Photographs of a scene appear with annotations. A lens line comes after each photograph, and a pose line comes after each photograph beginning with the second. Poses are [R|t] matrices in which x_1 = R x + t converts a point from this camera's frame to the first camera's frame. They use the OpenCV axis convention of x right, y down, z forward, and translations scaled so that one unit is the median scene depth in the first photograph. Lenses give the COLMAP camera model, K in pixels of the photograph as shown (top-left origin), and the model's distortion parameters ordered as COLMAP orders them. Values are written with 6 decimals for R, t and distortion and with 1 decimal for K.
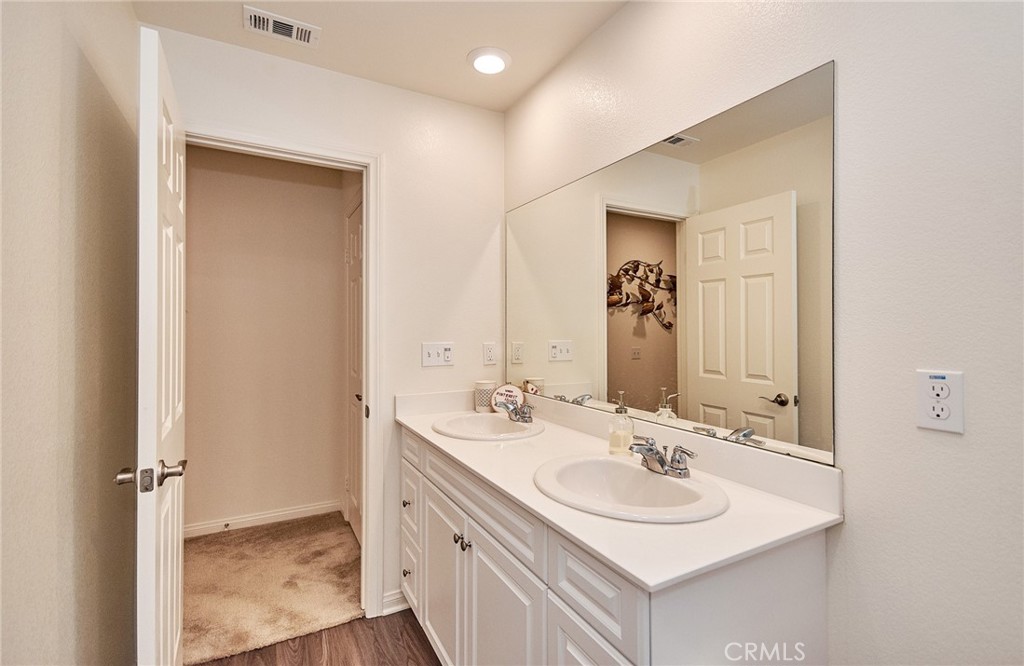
lens RADIAL K [[463.0, 0, 509.6], [0, 463.0, 318.0], [0, 0, 1]] dist [0.002409, 0.000264]
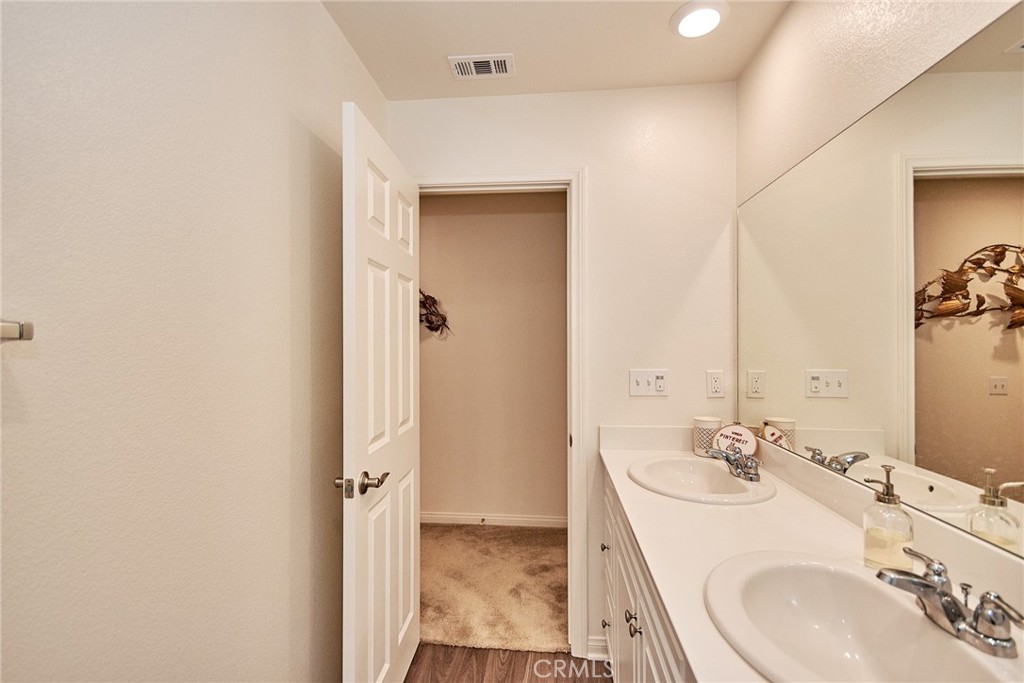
lens RADIAL K [[455.5, 0, 502.9], [0, 455.5, 341.0], [0, 0, 1]] dist [0.029301, -0.015515]
pose [[0.833345, -0.008156, -0.552693, 0.091417], [0.017323, 0.999785, 0.011366, -0.014710], [0.552481, -0.019046, 0.833308, 0.121362]]
